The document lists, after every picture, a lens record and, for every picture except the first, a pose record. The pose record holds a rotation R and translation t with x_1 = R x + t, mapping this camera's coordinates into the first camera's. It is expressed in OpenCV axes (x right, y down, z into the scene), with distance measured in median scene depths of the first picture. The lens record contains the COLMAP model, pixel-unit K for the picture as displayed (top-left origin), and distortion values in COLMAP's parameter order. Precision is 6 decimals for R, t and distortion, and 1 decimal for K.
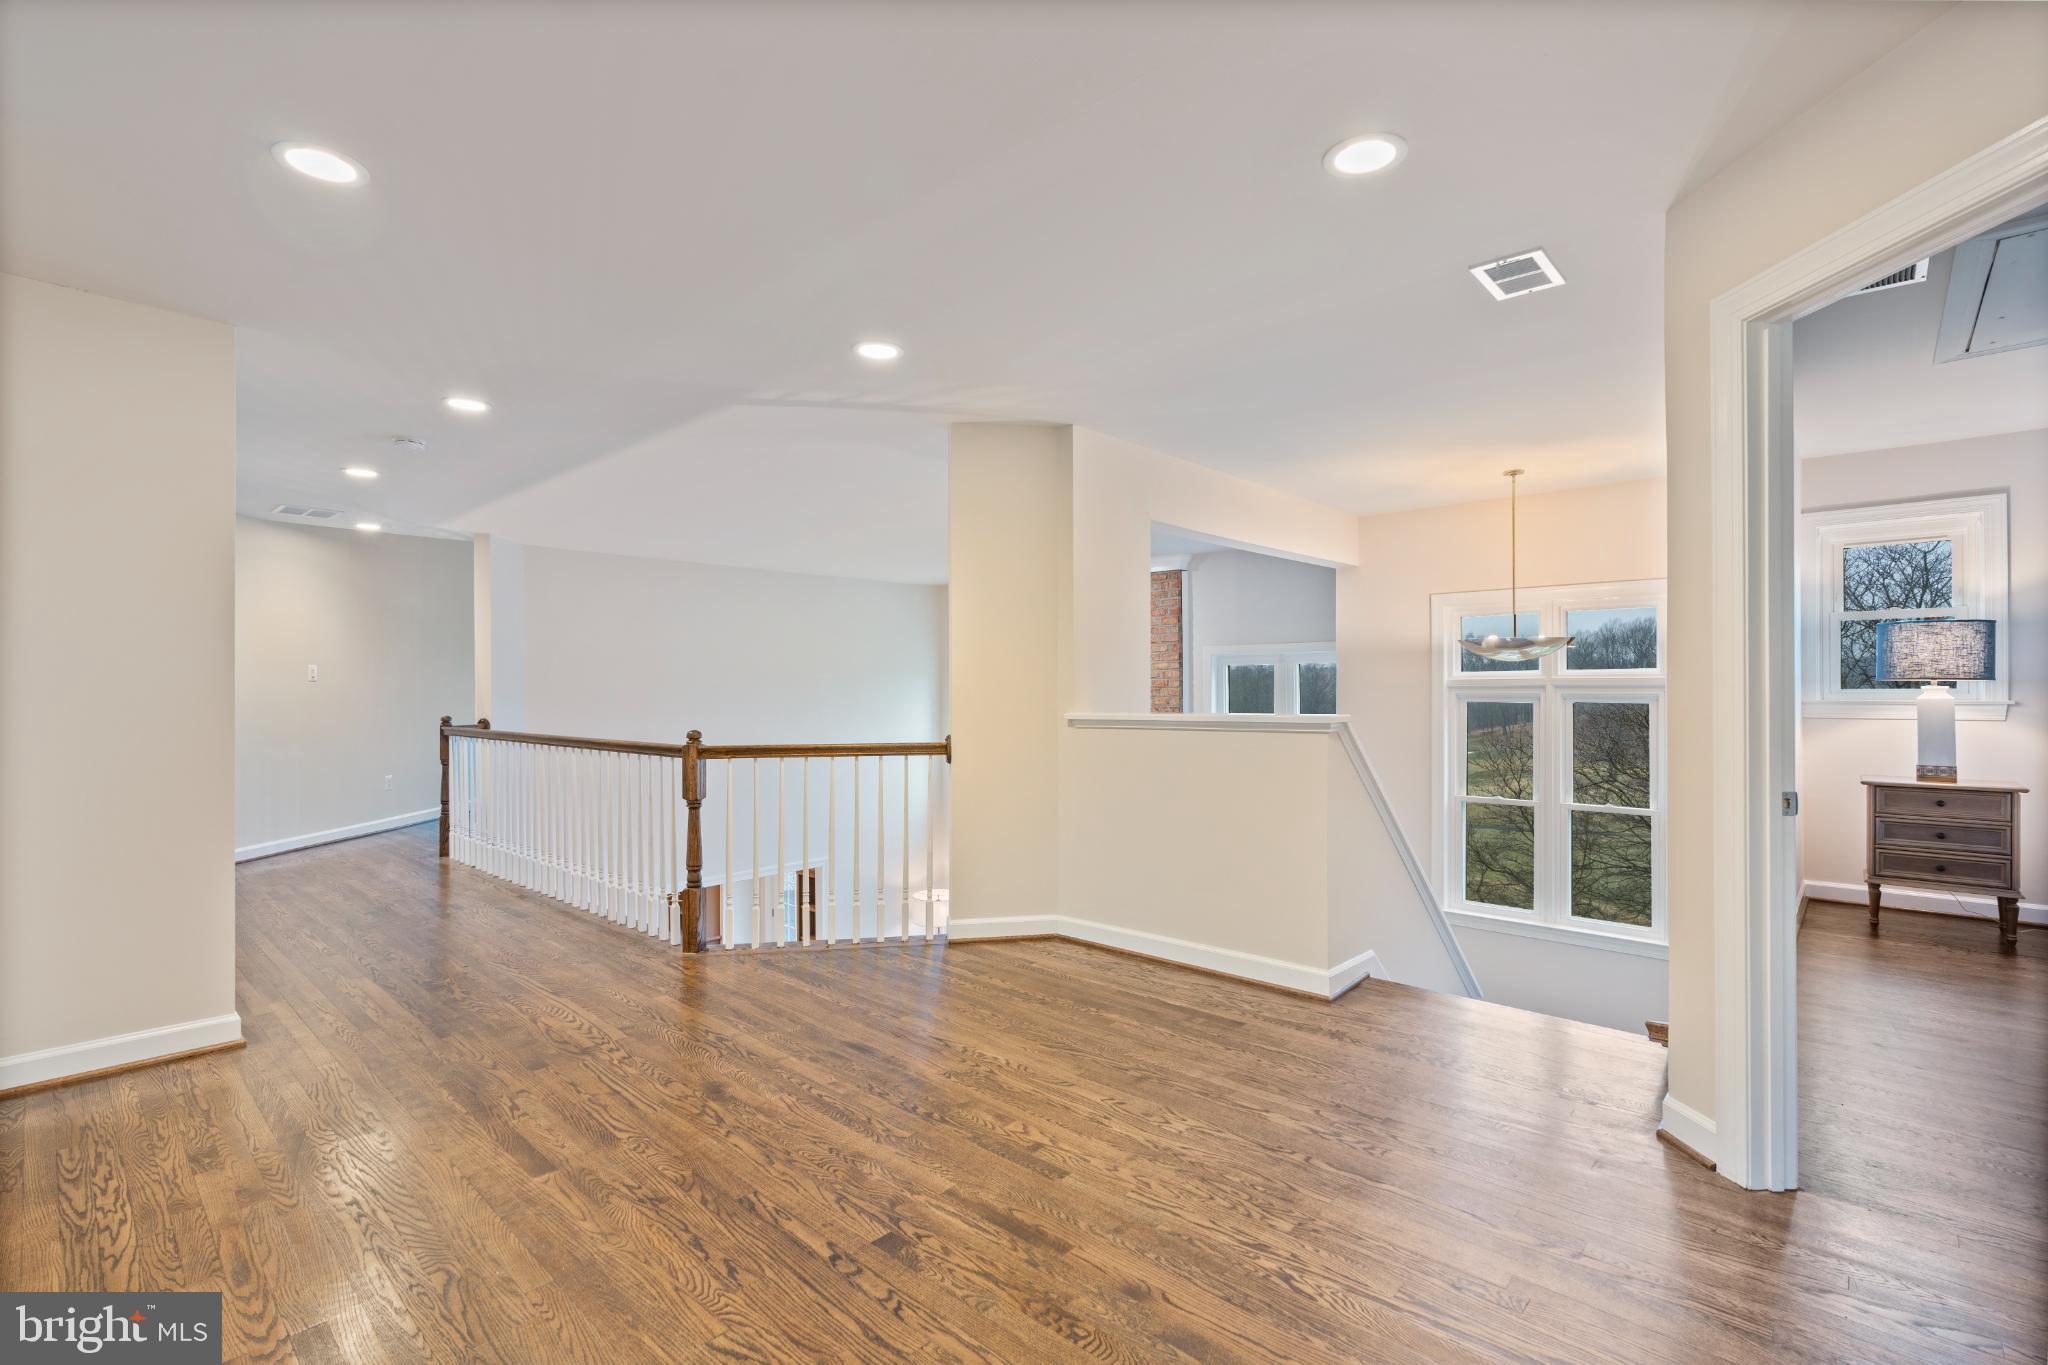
lens RADIAL K [[926.0, 0, 1009.6], [0, 926.0, 690.9], [0, 0, 1]] dist [-0.007603, 0.002716]
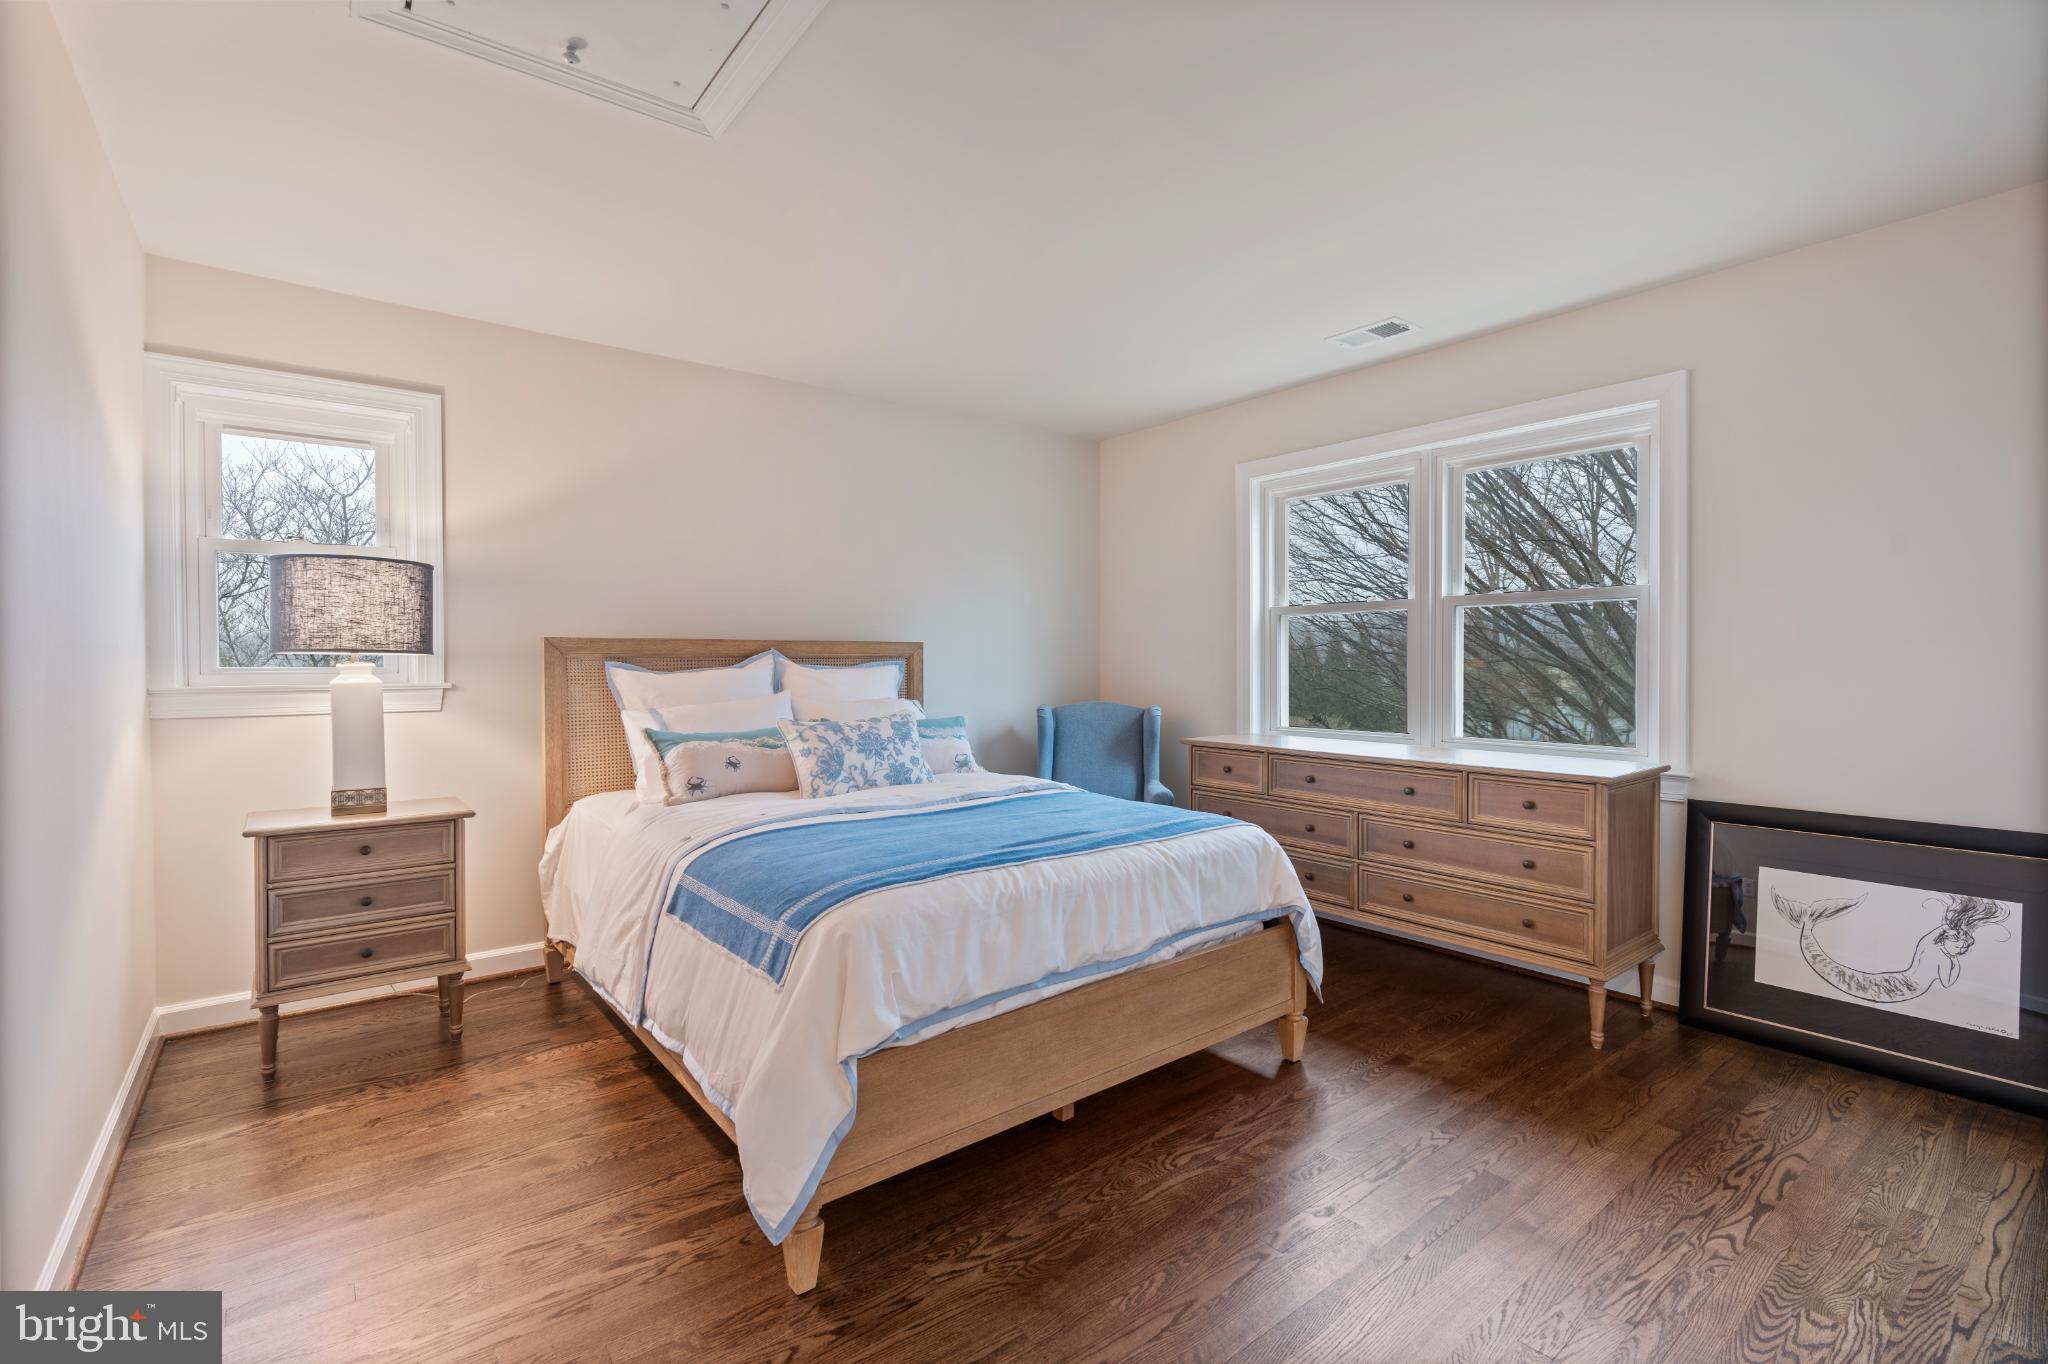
lens RADIAL K [[926.0, 0, 1021.2], [0, 926.0, 675.4], [0, 0, 1]] dist [-0.007603, 0.002716]
pose [[0.157772, -0.012525, 0.987396, 0.451957], [-0.000126, 0.999919, 0.012704, -0.004610], [-0.987476, -0.002129, 0.157758, 0.450352]]
